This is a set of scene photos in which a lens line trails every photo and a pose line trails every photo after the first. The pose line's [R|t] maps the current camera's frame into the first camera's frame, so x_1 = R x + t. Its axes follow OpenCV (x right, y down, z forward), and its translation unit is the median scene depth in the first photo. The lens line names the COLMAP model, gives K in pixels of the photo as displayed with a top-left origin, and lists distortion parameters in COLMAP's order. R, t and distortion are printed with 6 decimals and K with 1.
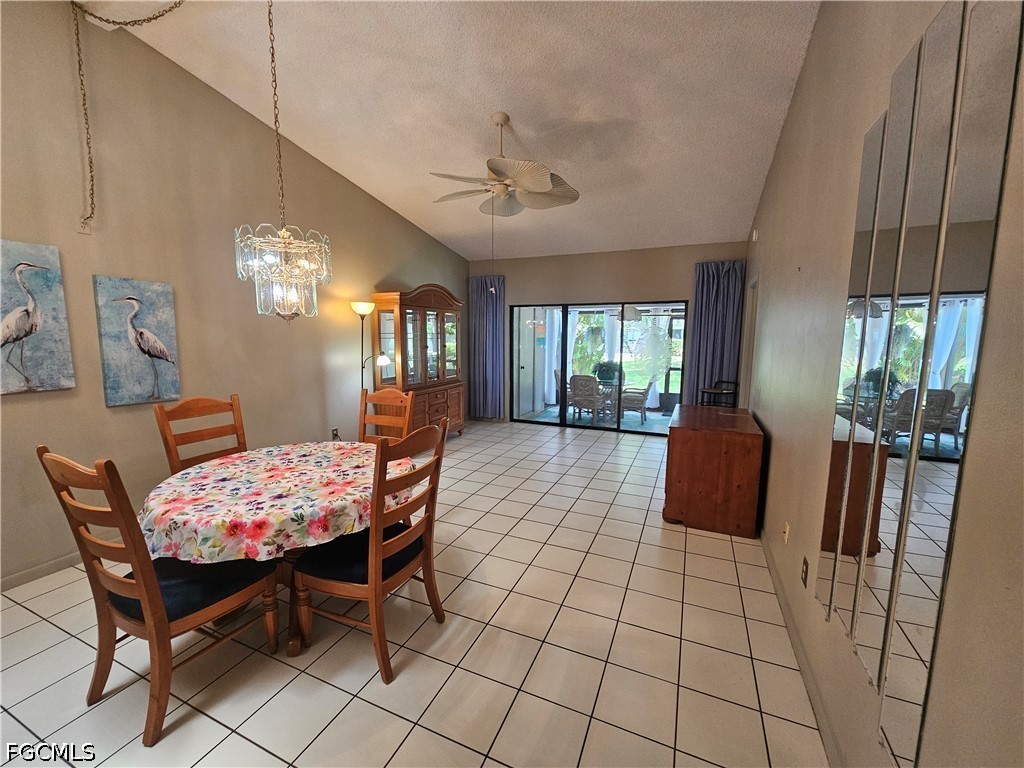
lens RADIAL K [[419.8, 0, 506.5], [0, 419.8, 387.4], [0, 0, 1]] dist [-0.003355, -0.000388]
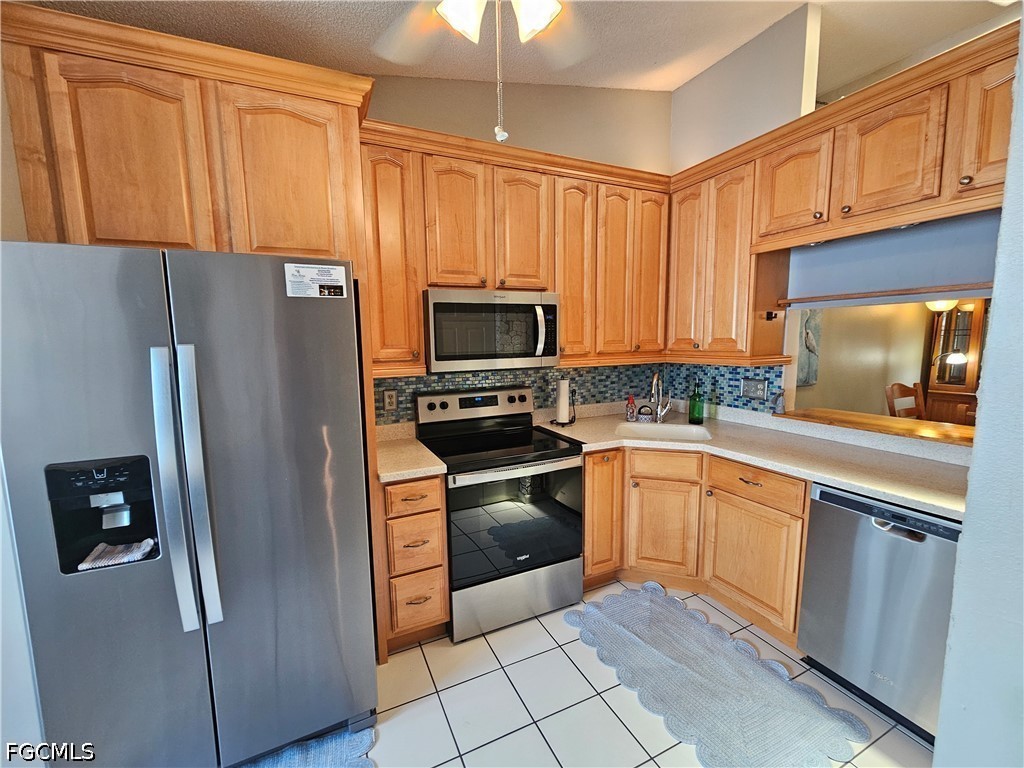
lens RADIAL K [[419.8, 0, 509.3], [0, 419.8, 388.2], [0, 0, 1]] dist [-0.003355, -0.000388]
pose [[0.748157, 0.066714, -0.660159, -0.682791], [-0.066001, 0.997481, 0.026004, 0.076780], [0.660231, 0.024116, 0.750675, -0.659547]]
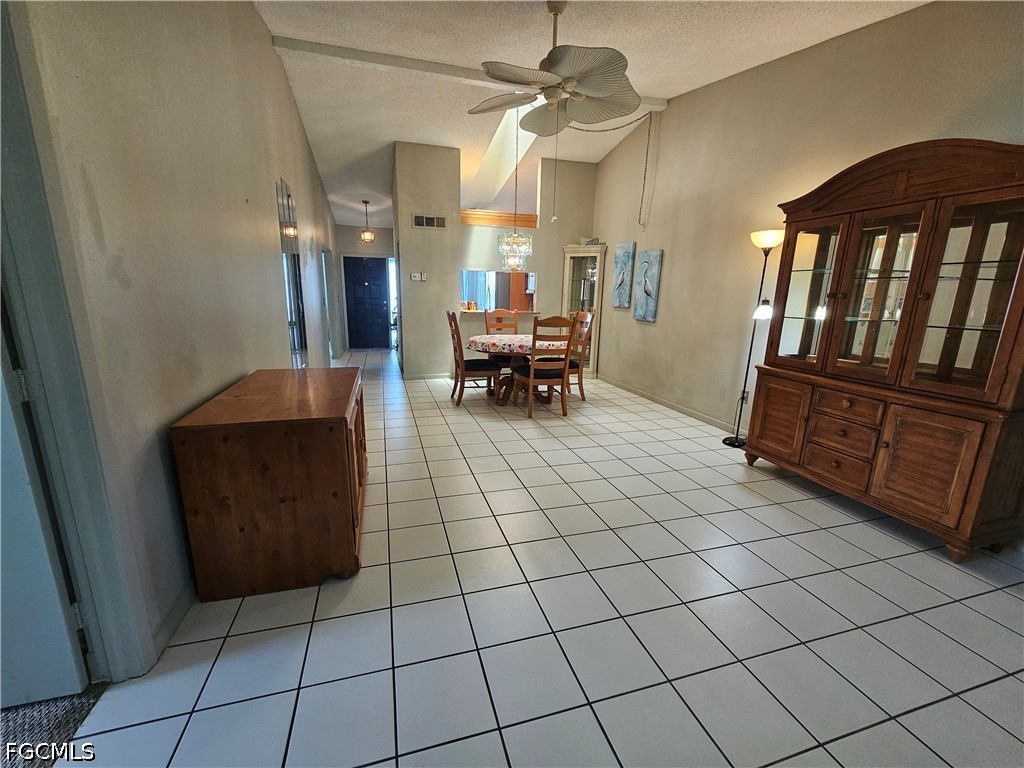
lens RADIAL K [[419.8, 0, 507.1], [0, 419.8, 388.8], [0, 0, 1]] dist [-0.003355, -0.000388]
pose [[-0.758023, 0.127232, -0.639698, 0.796025], [-0.101118, 0.946005, 0.307976, -0.186000], [0.644342, 0.298138, -0.704228, 2.016791]]
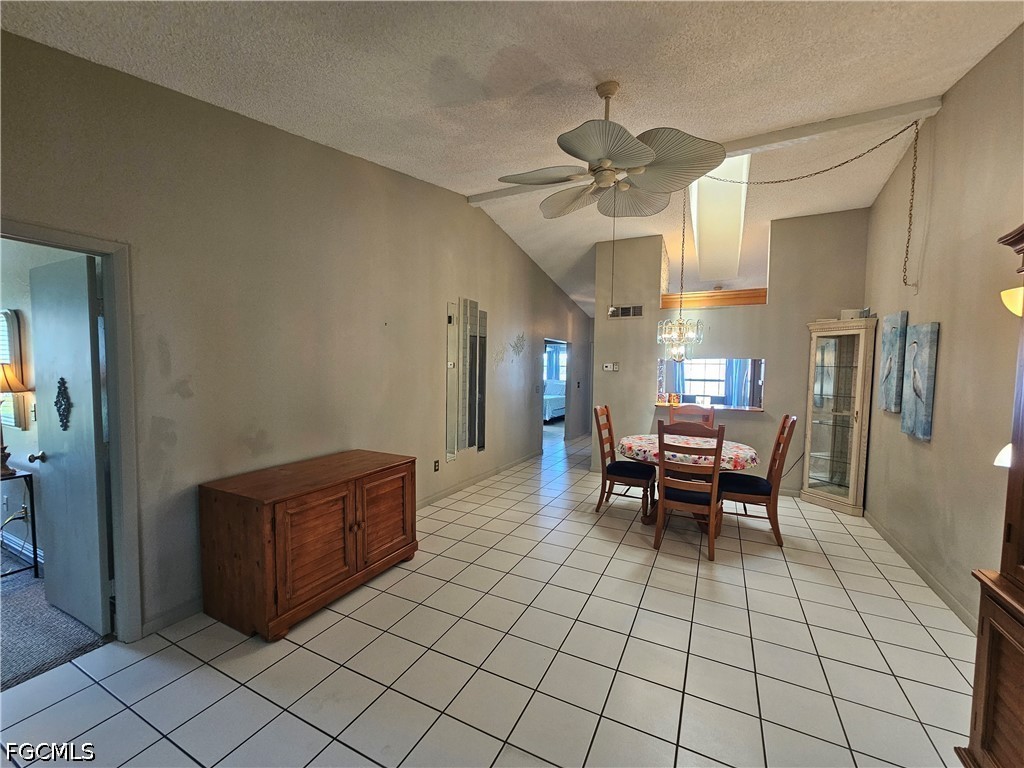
lens RADIAL K [[419.8, 0, 508.0], [0, 419.8, 388.7], [0, 0, 1]] dist [-0.003355, -0.000388]
pose [[-0.998644, -0.017672, 0.048970, 0.138931], [-0.008920, 0.984795, 0.173493, -0.268191], [-0.051291, 0.172821, -0.983617, 2.129108]]
